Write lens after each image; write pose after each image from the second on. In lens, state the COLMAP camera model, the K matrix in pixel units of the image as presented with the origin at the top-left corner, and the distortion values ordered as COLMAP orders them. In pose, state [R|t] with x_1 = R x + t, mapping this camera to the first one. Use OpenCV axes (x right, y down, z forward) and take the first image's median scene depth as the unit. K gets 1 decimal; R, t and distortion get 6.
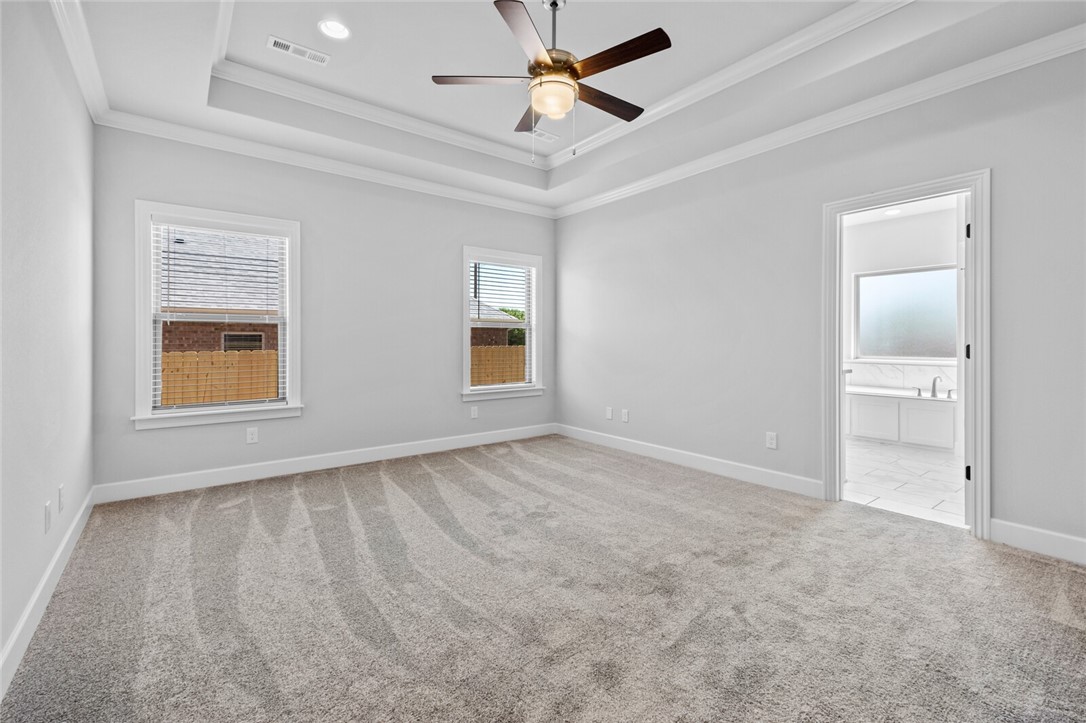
lens RADIAL K [[480.9, 0, 540.3], [0, 480.9, 353.3], [0, 0, 1]] dist [0.023632, 0.000002]
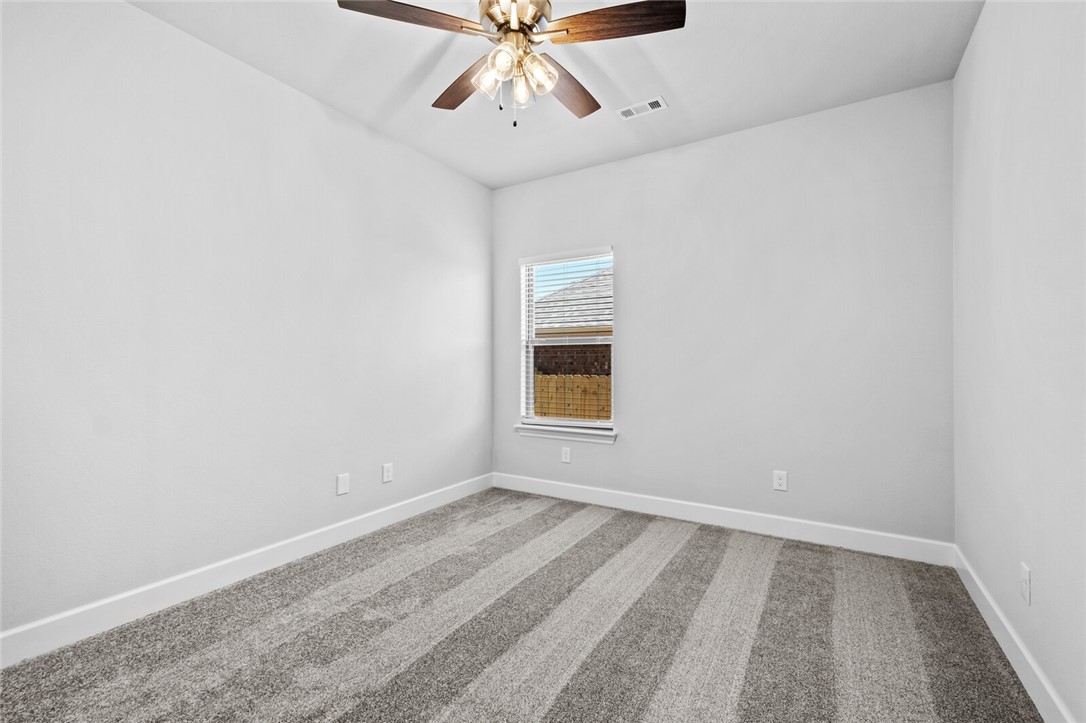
lens RADIAL K [[480.9, 0, 540.3], [0, 480.9, 353.3], [0, 0, 1]] dist [0.023632, 0.000002]
pose [[0.361546, -0.017237, -0.932195, 0.411057], [-0.005808, 0.999768, -0.020739, -0.028459], [0.932336, 0.012912, 0.361362, 0.711470]]
